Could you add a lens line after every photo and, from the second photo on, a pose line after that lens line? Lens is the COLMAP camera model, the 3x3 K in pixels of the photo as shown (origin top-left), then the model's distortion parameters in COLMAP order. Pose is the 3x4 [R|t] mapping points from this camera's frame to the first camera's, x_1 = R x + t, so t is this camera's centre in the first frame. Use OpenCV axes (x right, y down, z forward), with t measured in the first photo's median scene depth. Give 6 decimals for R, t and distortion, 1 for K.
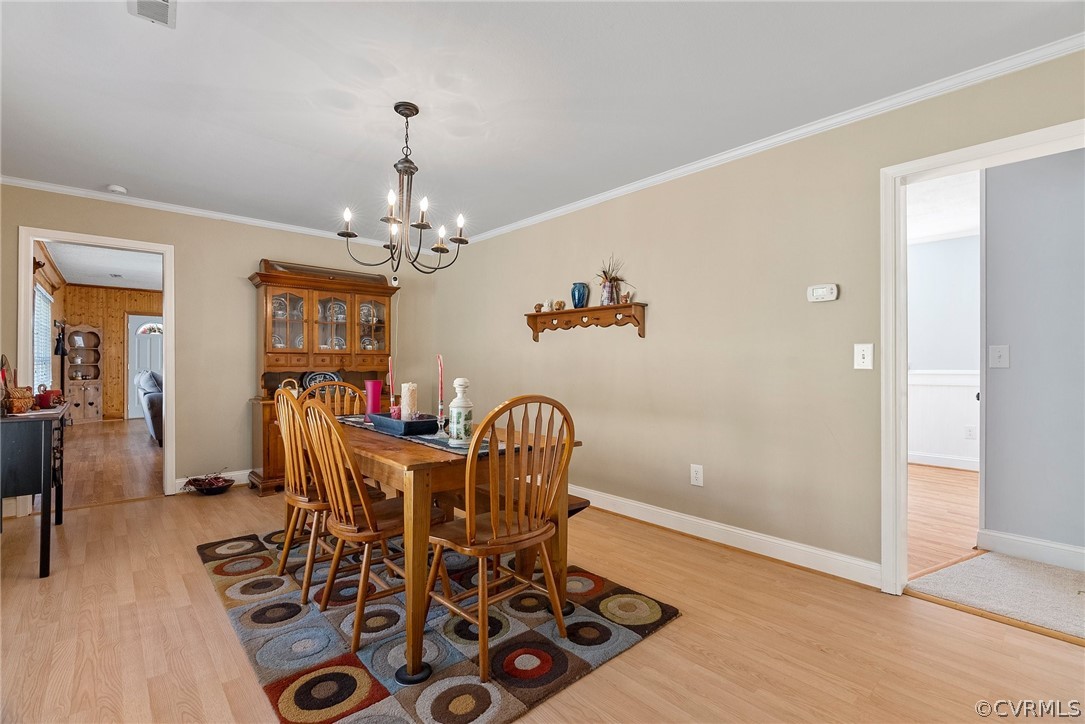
lens RADIAL K [[497.9, 0, 573.0], [0, 497.9, 360.5], [0, 0, 1]] dist [-0.003700, 0.000018]
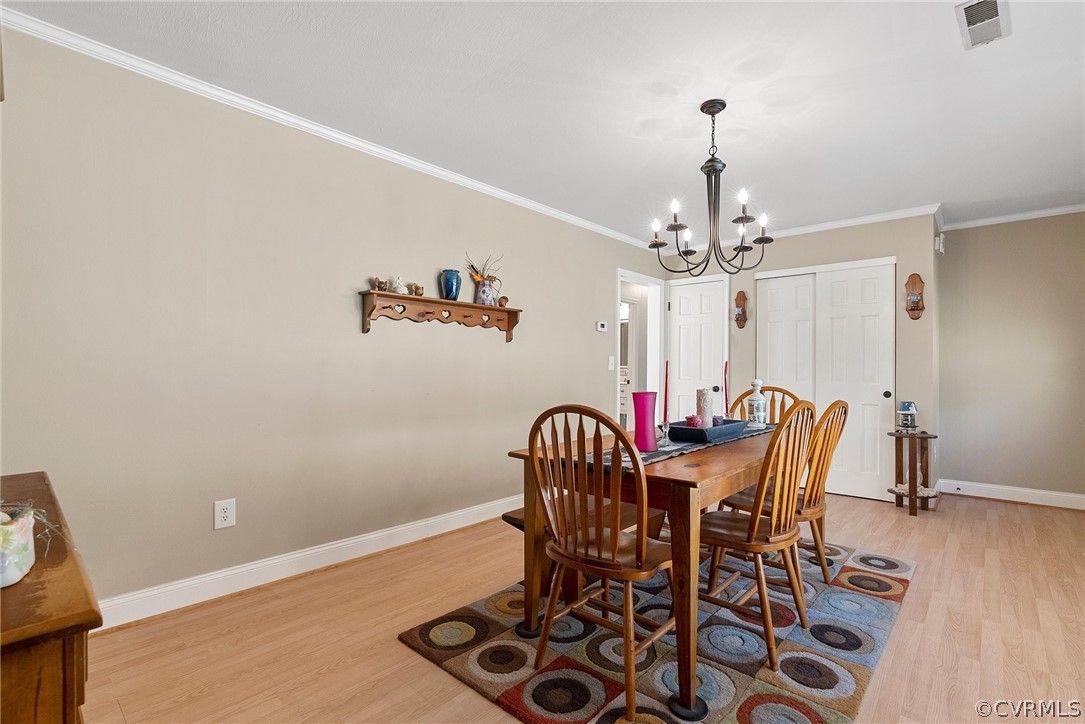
lens RADIAL K [[497.9, 0, 547.5], [0, 497.9, 367.2], [0, 0, 1]] dist [-0.003700, 0.000018]
pose [[-0.083505, -0.000078, 0.996507, -0.872246], [-0.009427, 0.999955, -0.000712, 0.006121], [-0.996463, -0.009454, -0.083502, 0.955979]]
